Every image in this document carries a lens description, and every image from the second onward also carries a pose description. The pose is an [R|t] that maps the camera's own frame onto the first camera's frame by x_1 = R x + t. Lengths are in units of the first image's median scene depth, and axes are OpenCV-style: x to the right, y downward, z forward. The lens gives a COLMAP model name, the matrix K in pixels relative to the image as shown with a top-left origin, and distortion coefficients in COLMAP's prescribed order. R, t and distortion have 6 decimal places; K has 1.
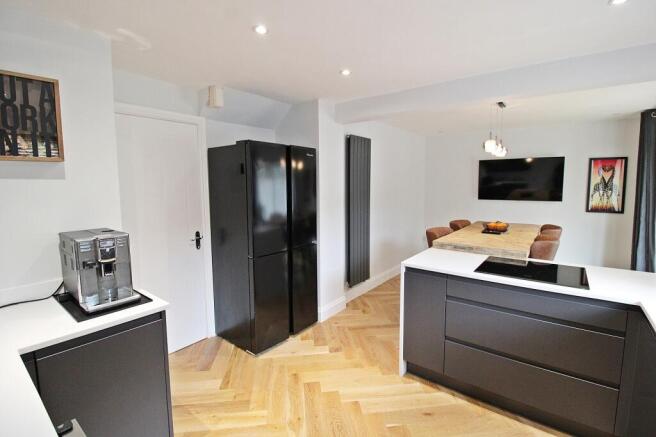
lens RADIAL K [[299.5, 0, 333.0], [0, 299.5, 215.4], [0, 0, 1]] dist [-0.000622, -0.000168]
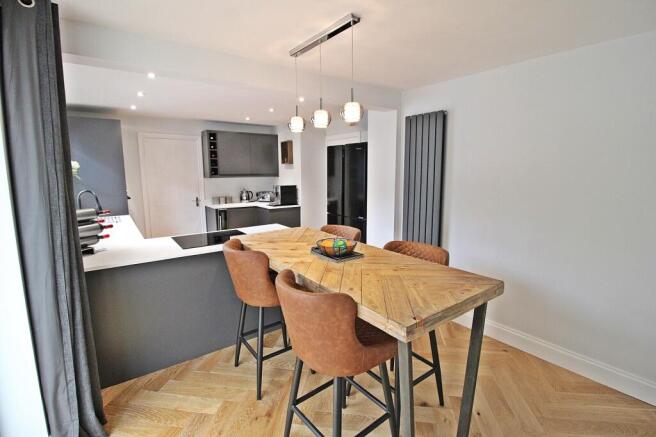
lens RADIAL K [[308.0, 0, 331.3], [0, 308.0, 211.0], [0, 0, 1]] dist [-0.002833, -0.000998]
pose [[-0.270671, 0.136338, -0.952969, 1.297447], [-0.094151, 0.981426, 0.167151, -0.155760], [0.958057, 0.134966, -0.252807, 1.310332]]
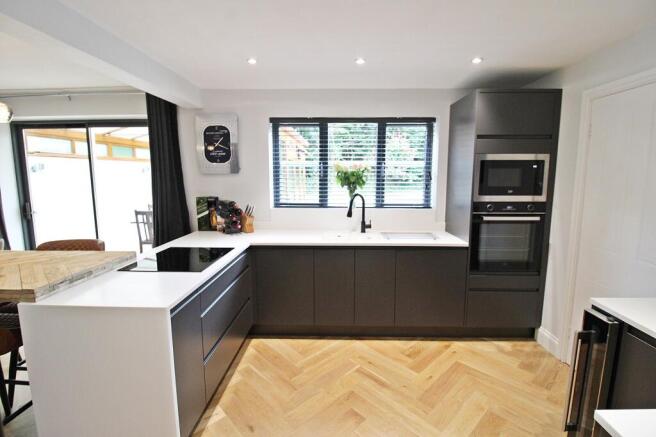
lens RADIAL K [[308.0, 0, 331.3], [0, 308.0, 211.0], [0, 0, 1]] dist [-0.002833, -0.000998]
pose [[-0.583096, -0.092515, 0.807118, -0.353595], [0.085103, 0.981073, 0.173937, -0.086333], [-0.807933, 0.170110, -0.564187, 0.838504]]
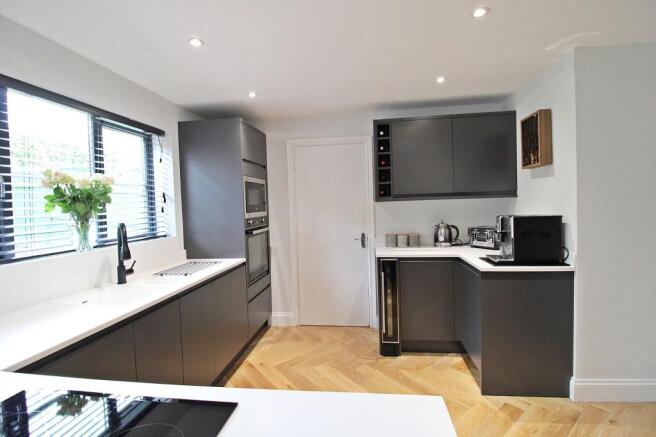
lens RADIAL K [[308.0, 0, 331.3], [0, 308.0, 211.0], [0, 0, 1]] dist [-0.002833, -0.000998]
pose [[-0.863957, 0.043696, -0.501666, 0.393216], [-0.015813, 0.993383, 0.113757, -0.060868], [0.503317, 0.106214, -0.857549, 0.964517]]
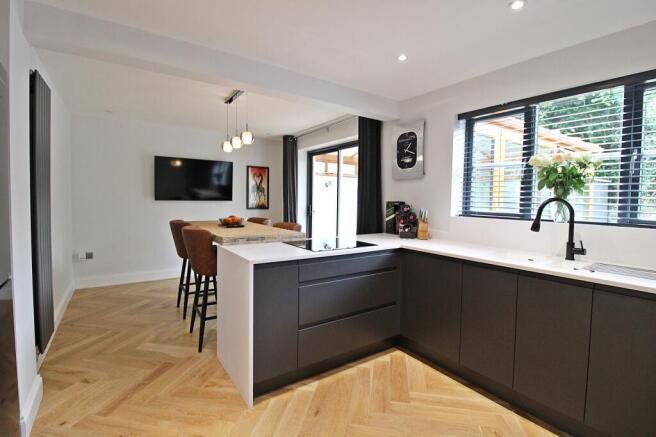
lens RADIAL K [[308.0, 0, 331.3], [0, 308.0, 211.0], [0, 0, 1]] dist [-0.002833, -0.000998]
pose [[0.321910, -0.025457, 0.946428, -0.372951], [0.080588, 0.996747, -0.000600, 0.036924], [-0.943334, 0.076464, 0.322914, 0.417642]]
